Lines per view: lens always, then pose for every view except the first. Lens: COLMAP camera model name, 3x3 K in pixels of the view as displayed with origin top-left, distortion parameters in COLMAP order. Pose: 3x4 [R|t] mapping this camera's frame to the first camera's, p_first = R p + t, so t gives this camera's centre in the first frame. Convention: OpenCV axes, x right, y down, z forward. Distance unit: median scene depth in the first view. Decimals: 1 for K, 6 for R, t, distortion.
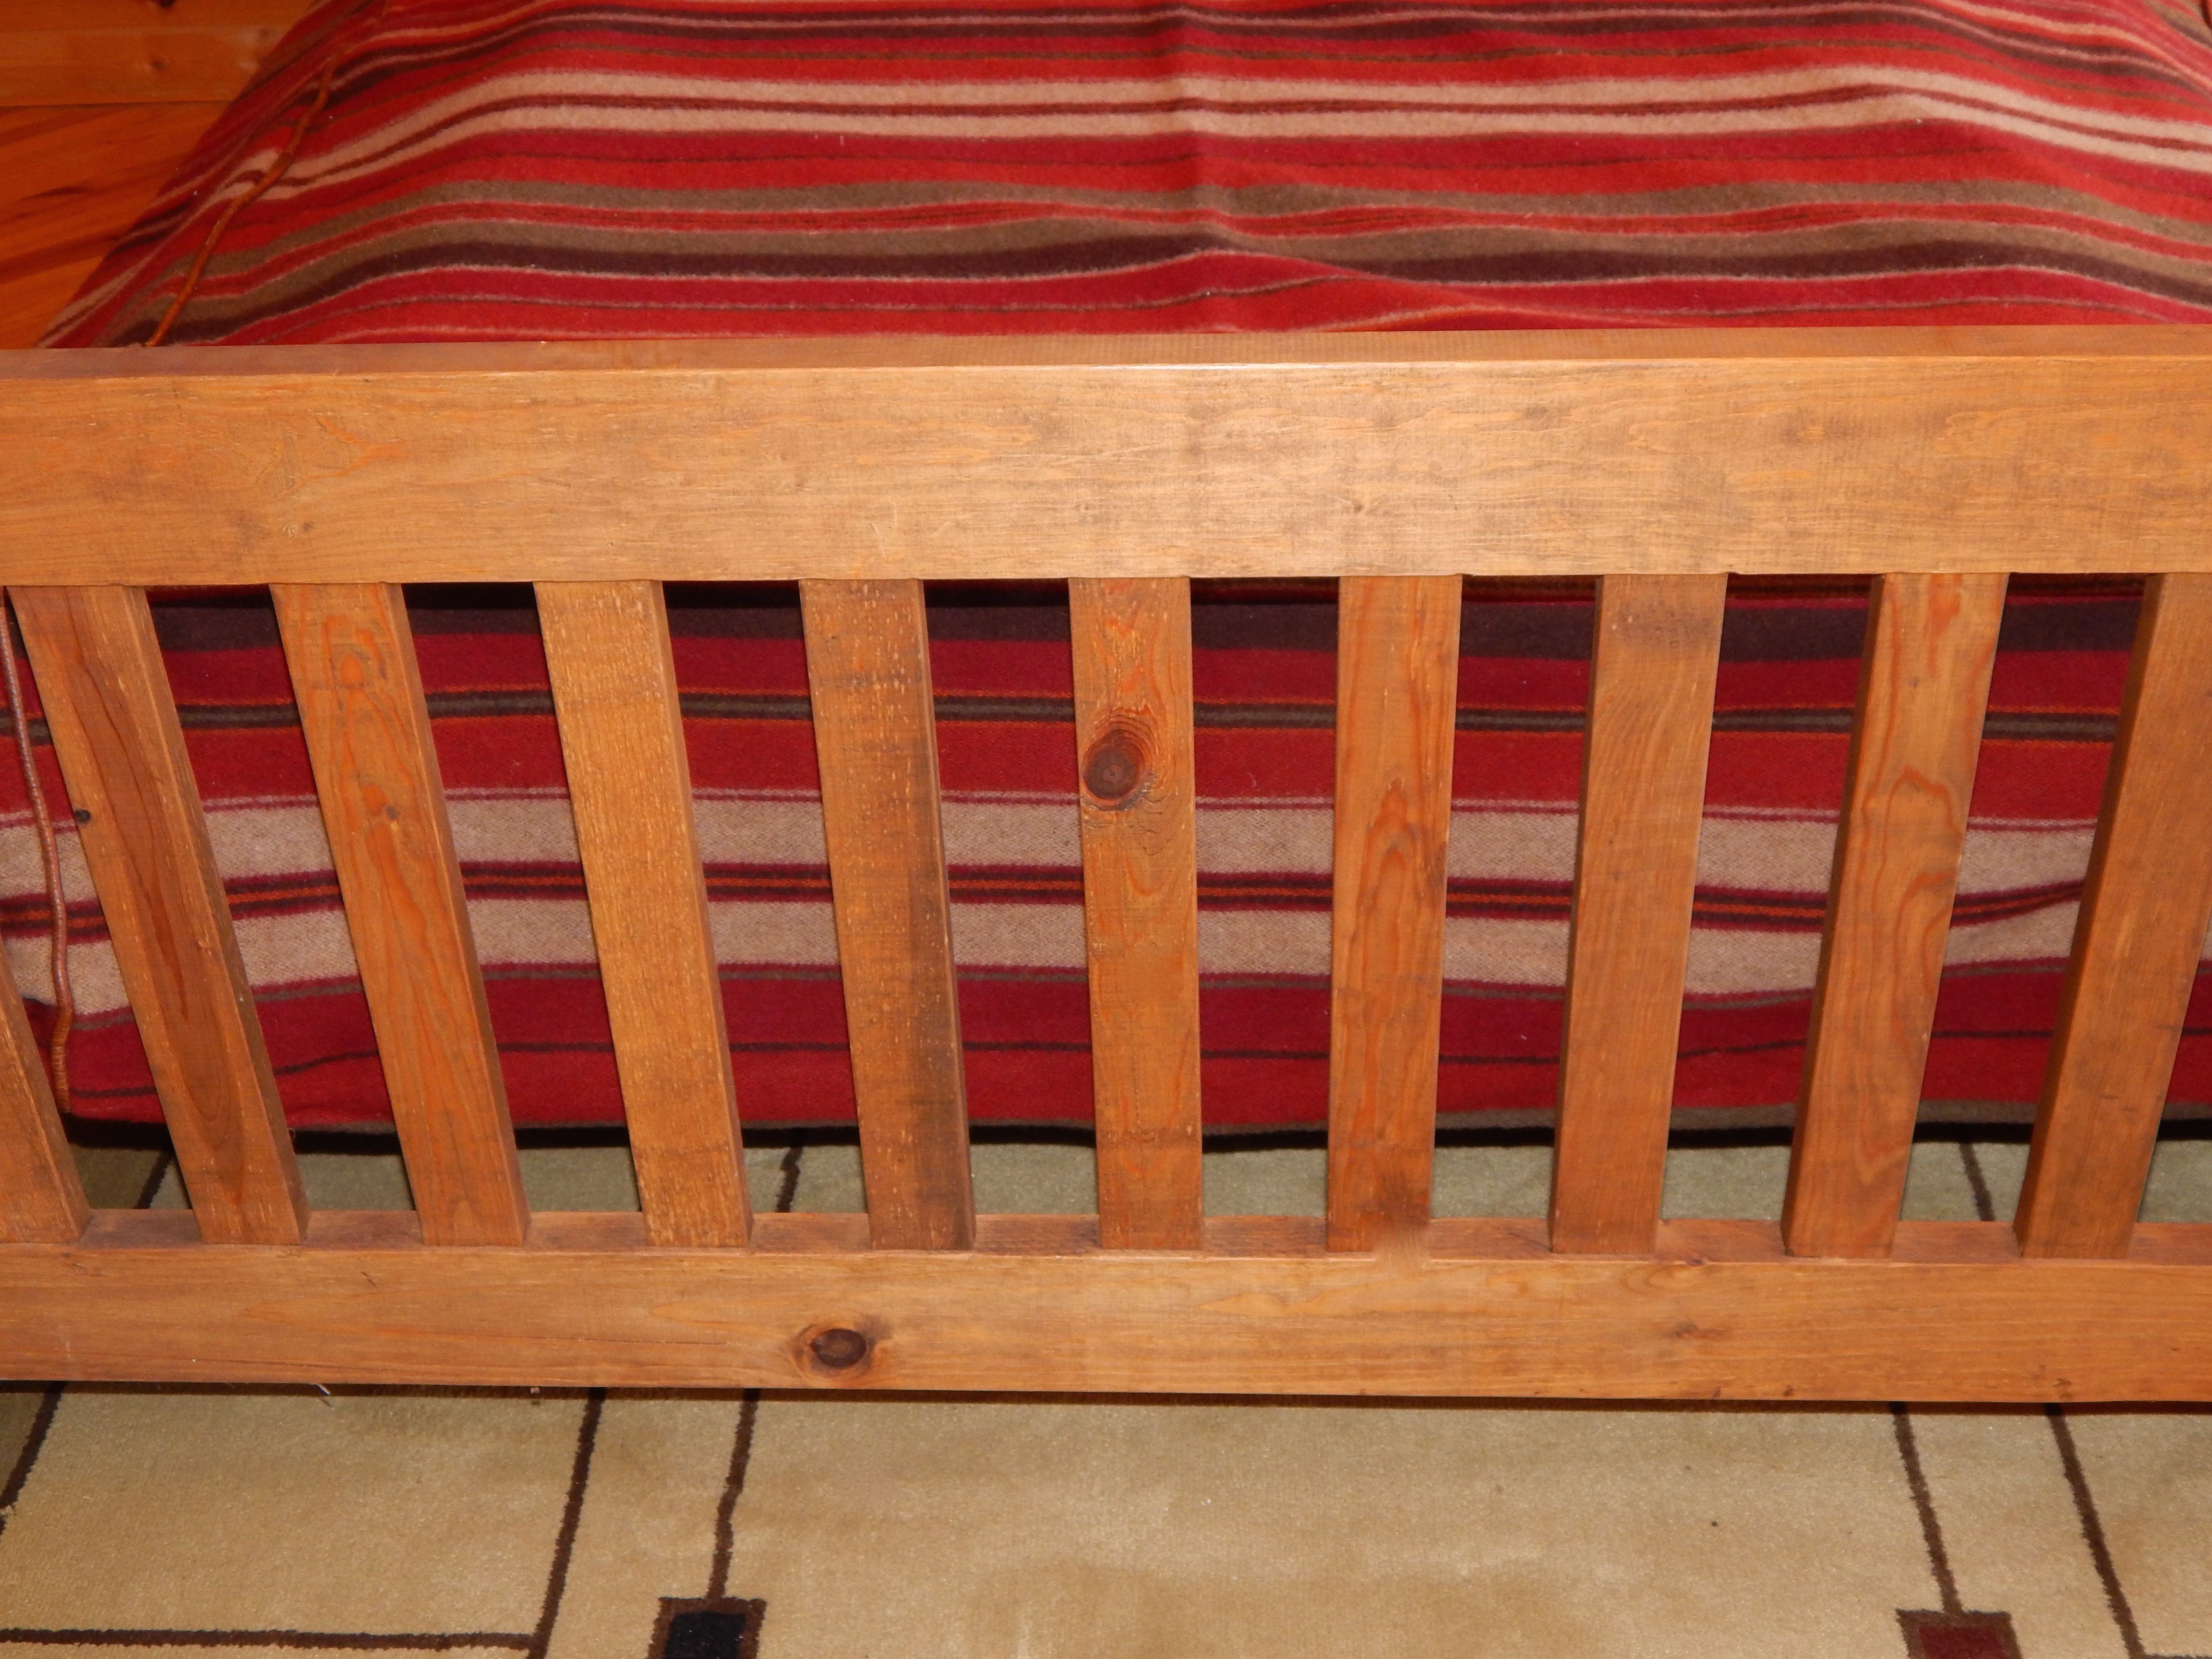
lens RADIAL K [[2798.7, 0, 1108.0], [0, 2798.7, 822.7], [0, 0, 1]] dist [-0.004459, -0.052096]
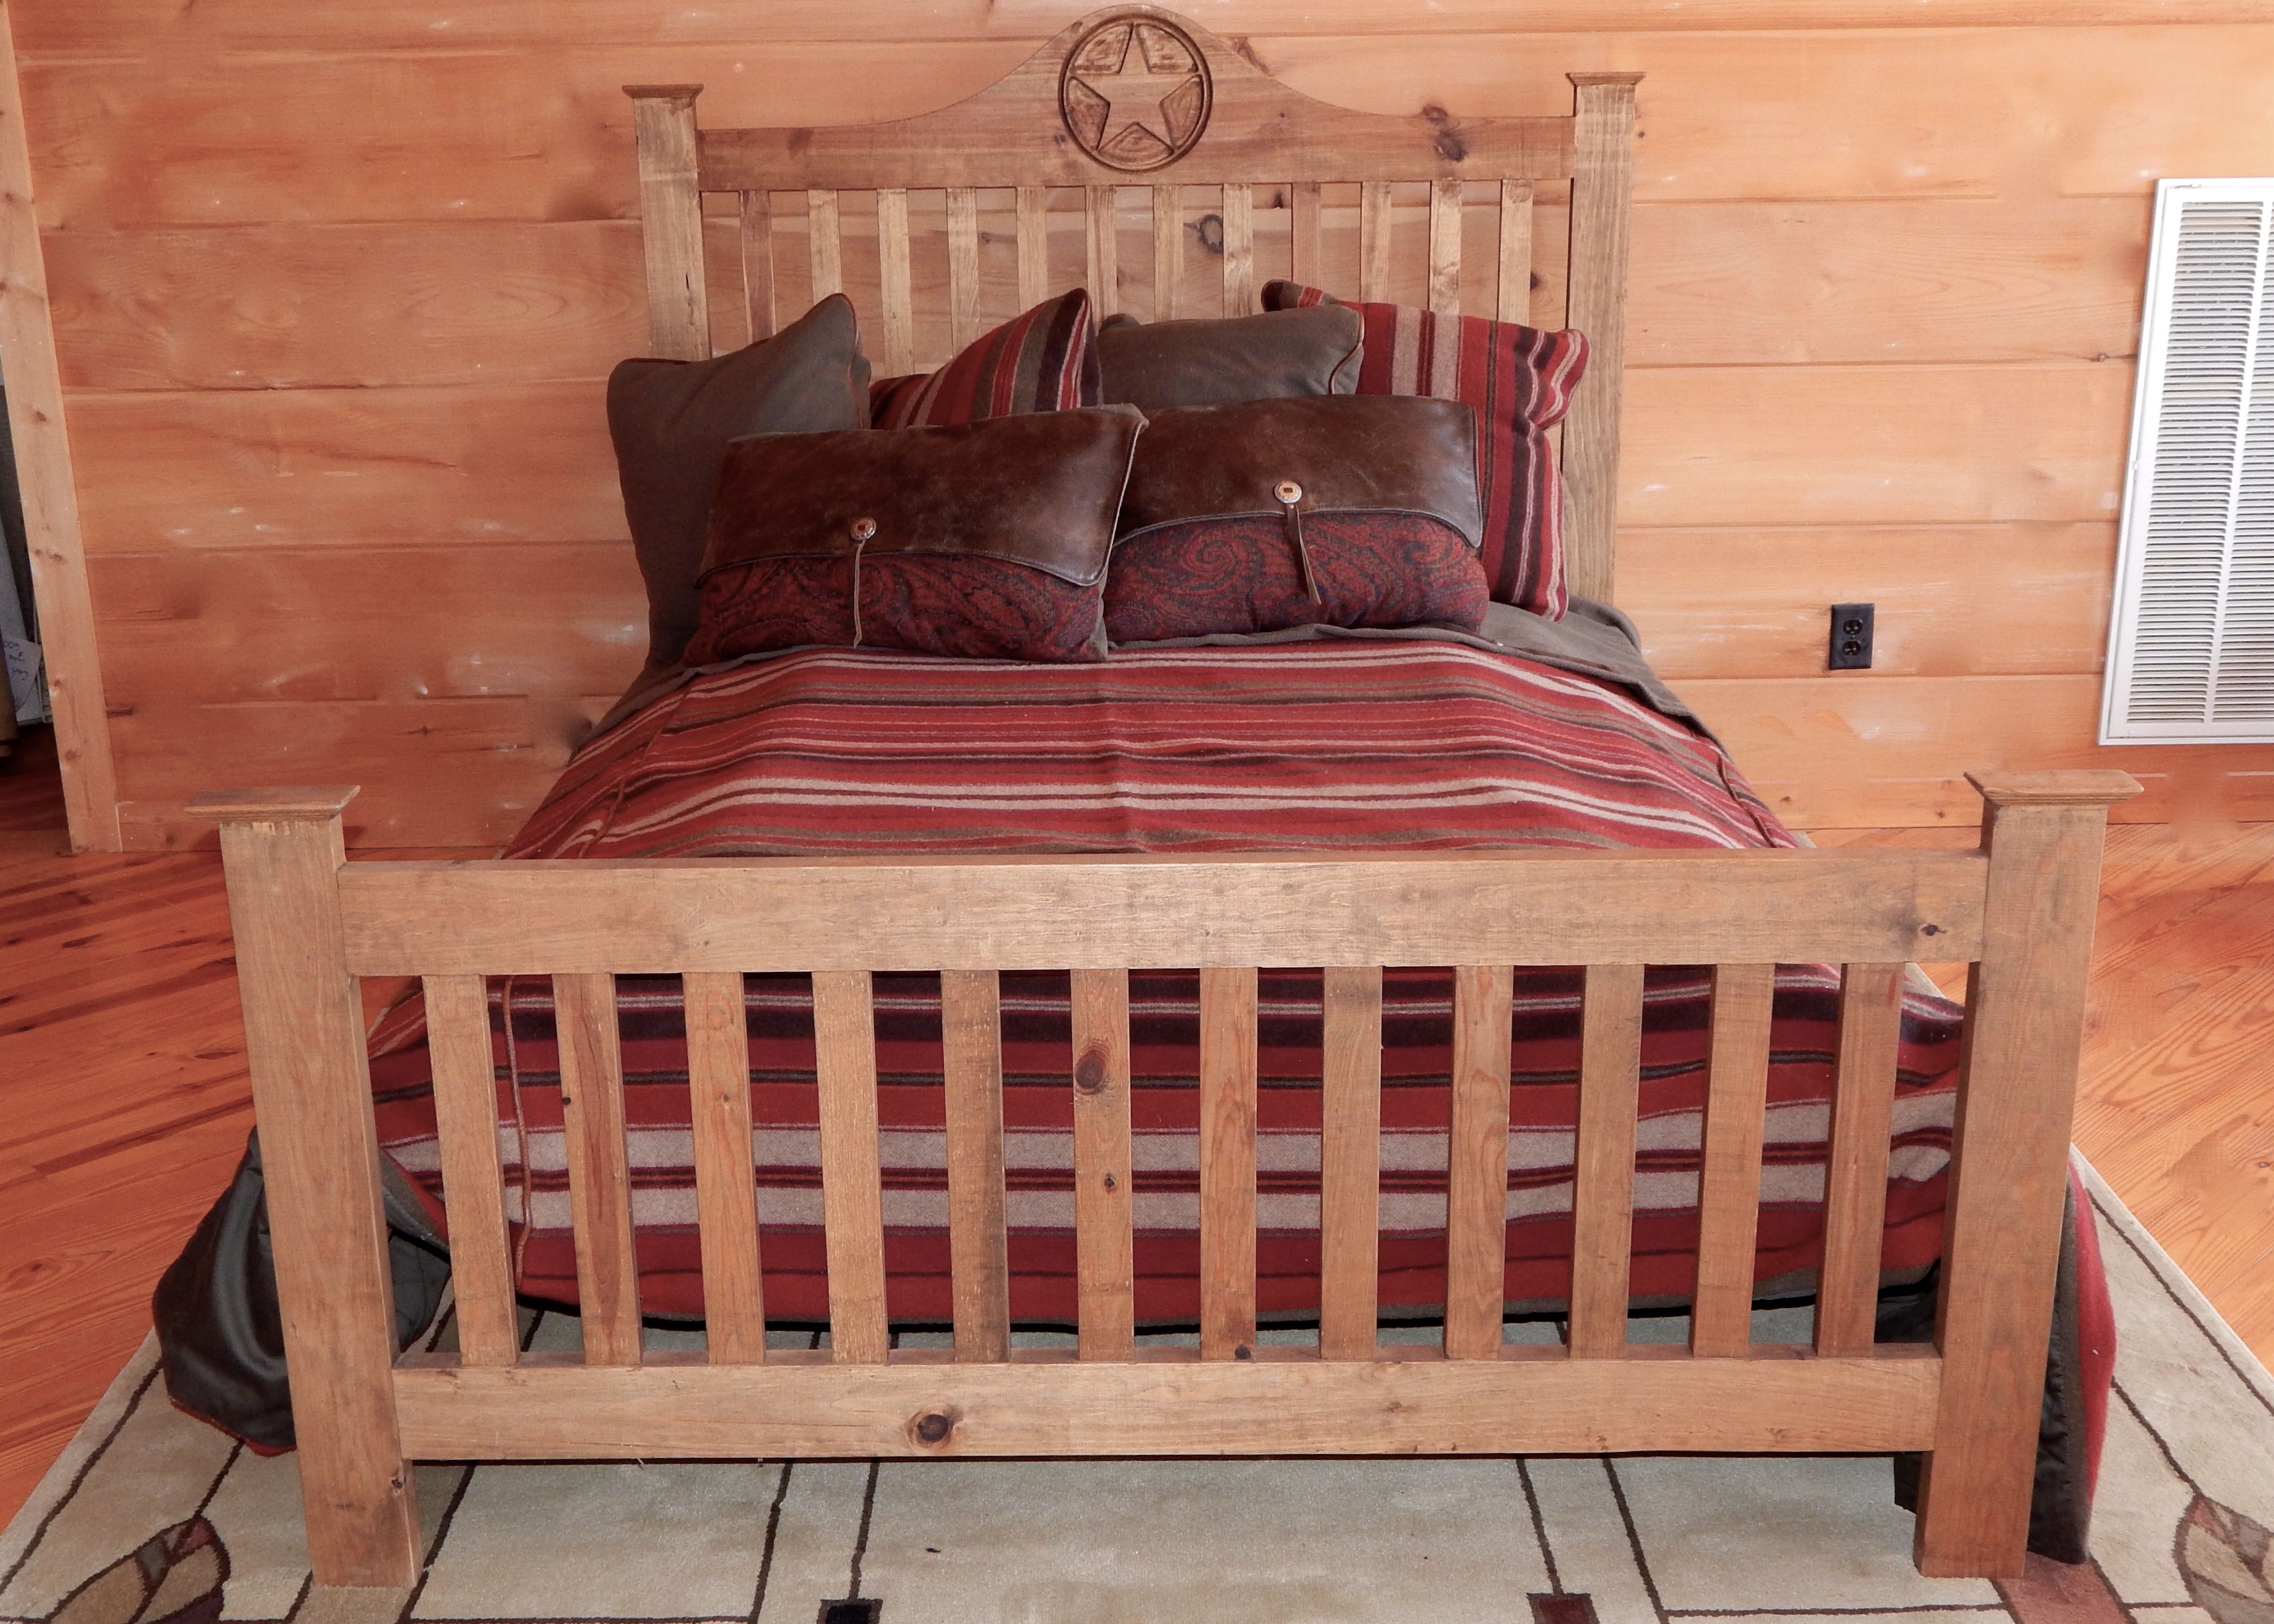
lens RADIAL K [[2516.5, 0, 1137.3], [0, 2516.5, 822.3], [0, 0, 1]] dist [0.004774, 0.007244]
pose [[0.999098, 0.008182, 0.041679, -0.035994], [0.004431, 0.955838, -0.293860, 0.297804], [-0.042243, 0.293780, 0.954939, -0.688647]]
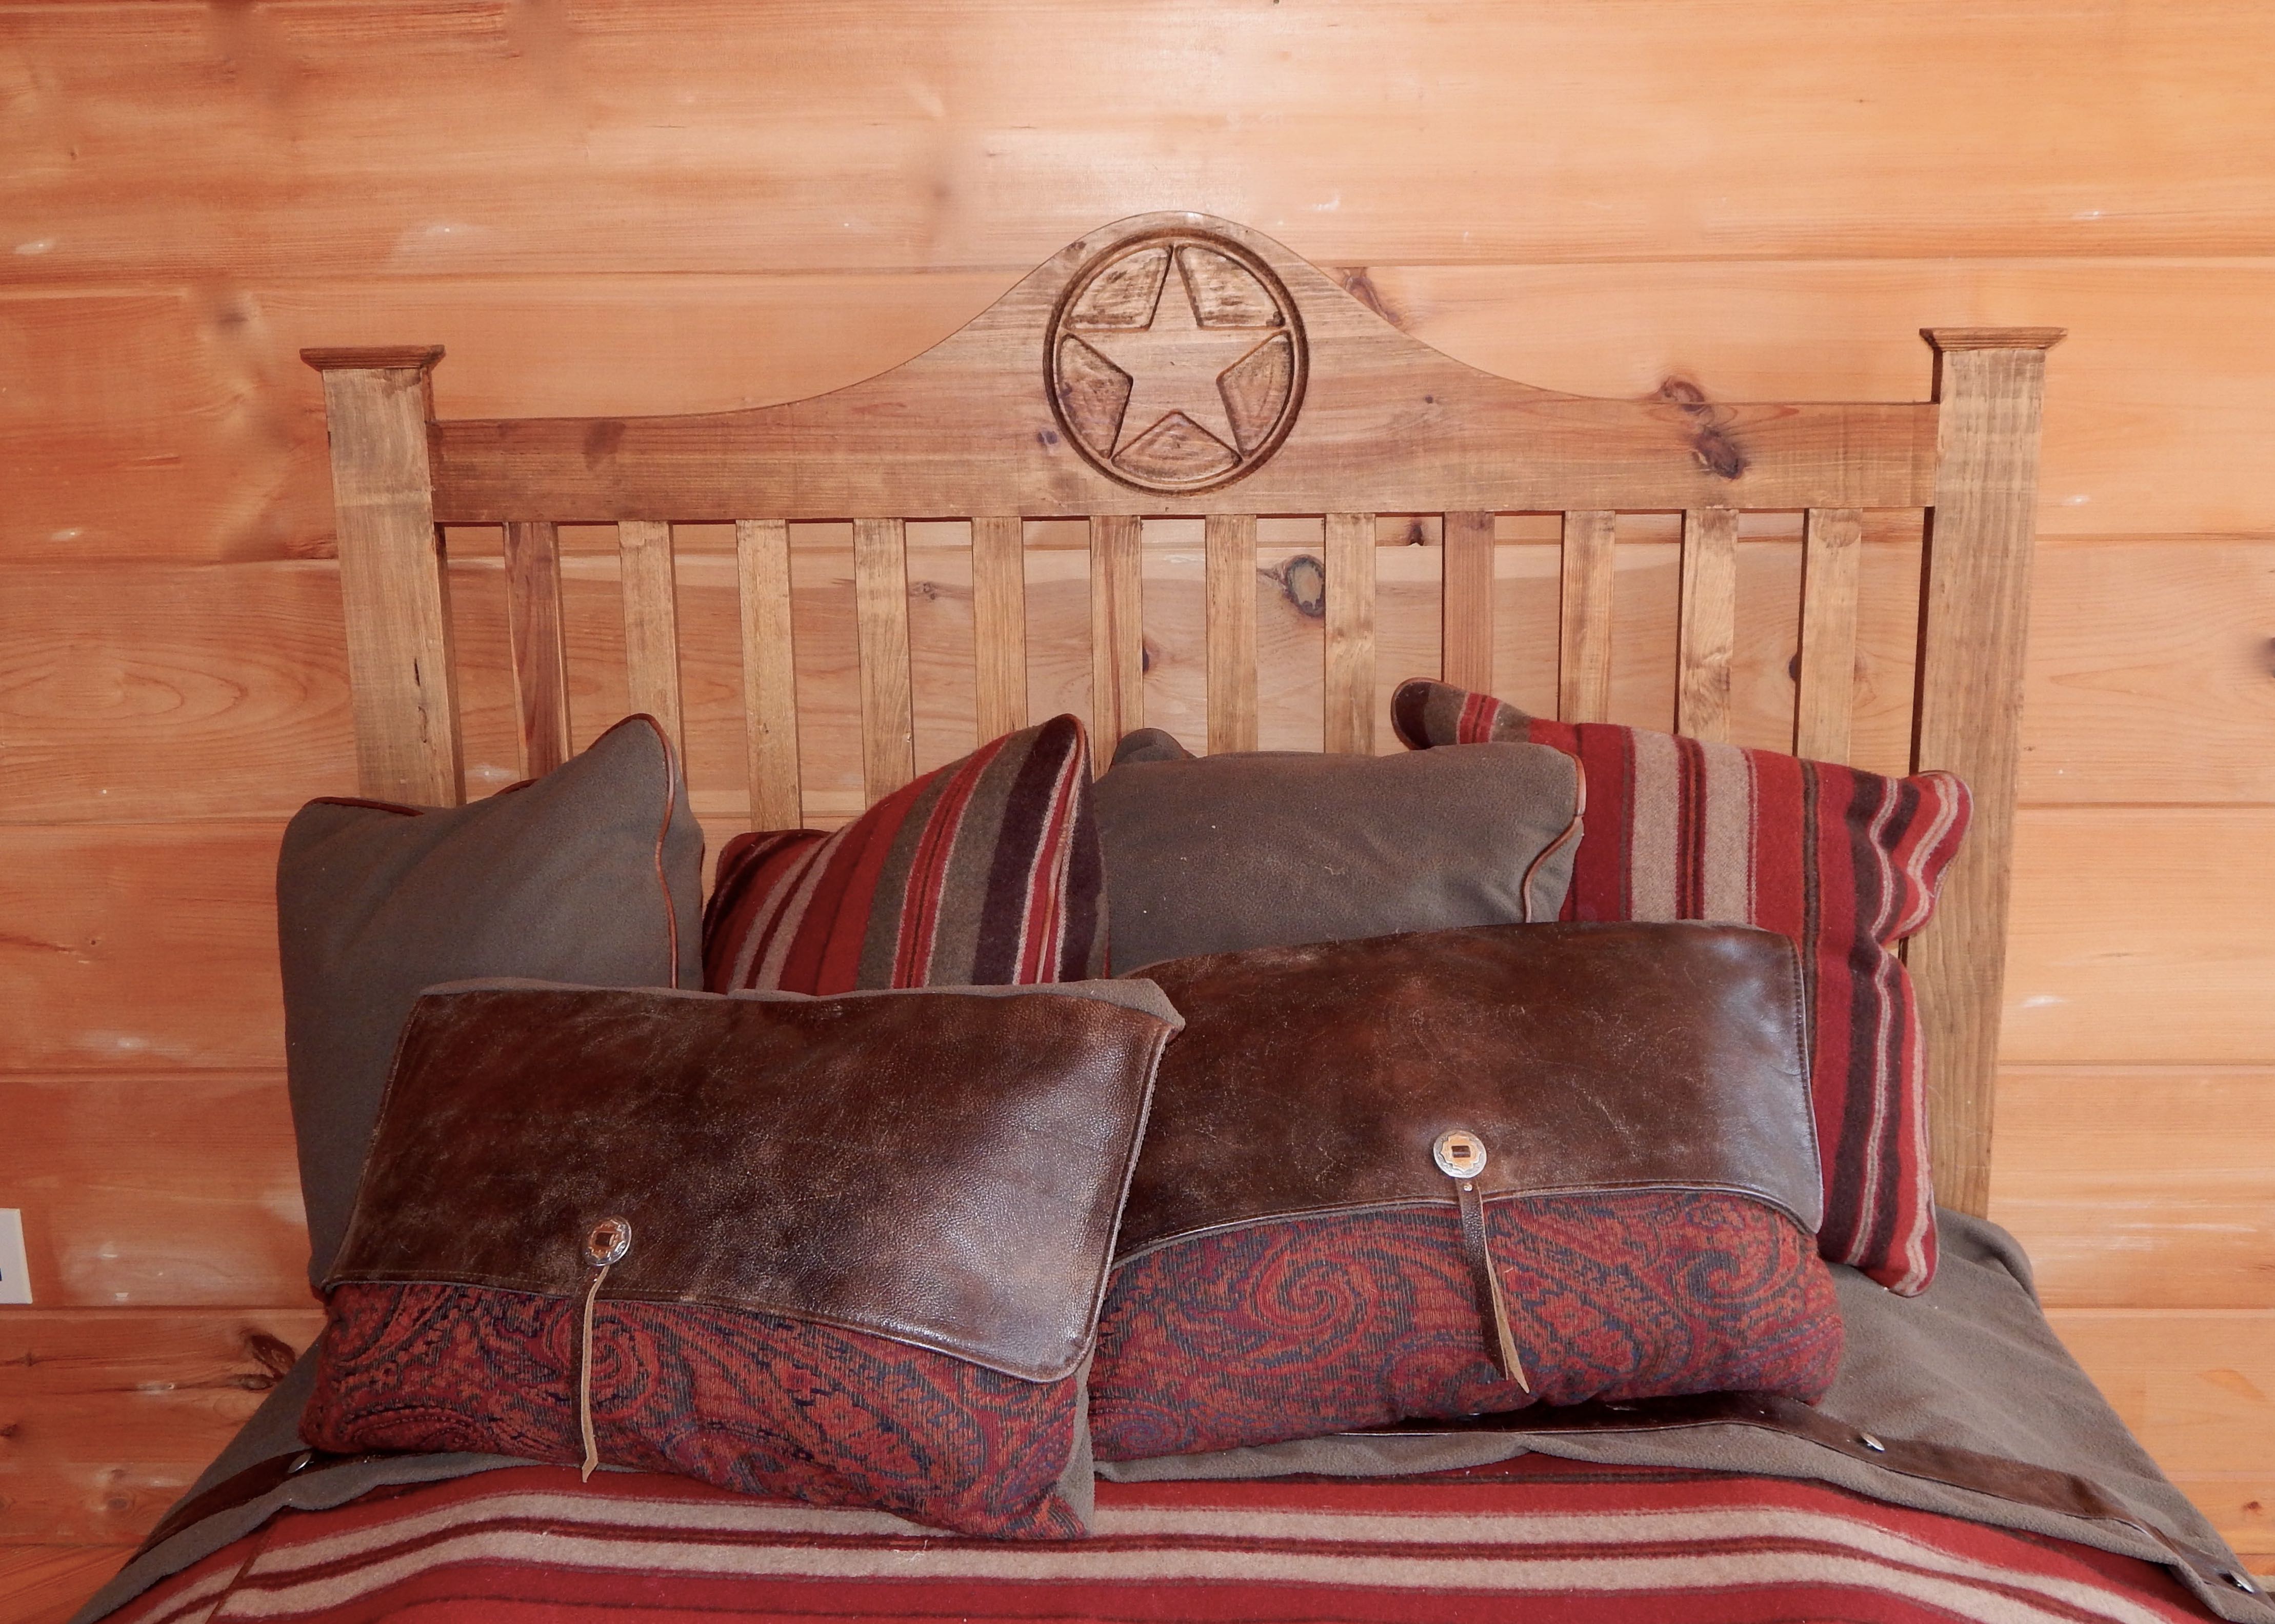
lens RADIAL K [[2397.6, 0, 1137.5], [0, 2397.6, 812.0], [0, 0, 1]] dist [0.003163, -0.004056]
pose [[0.999782, 0.019107, 0.008413, 0.042260], [-0.014741, 0.931435, -0.363610, -0.490952], [-0.014784, 0.363407, 0.931513, 0.446074]]
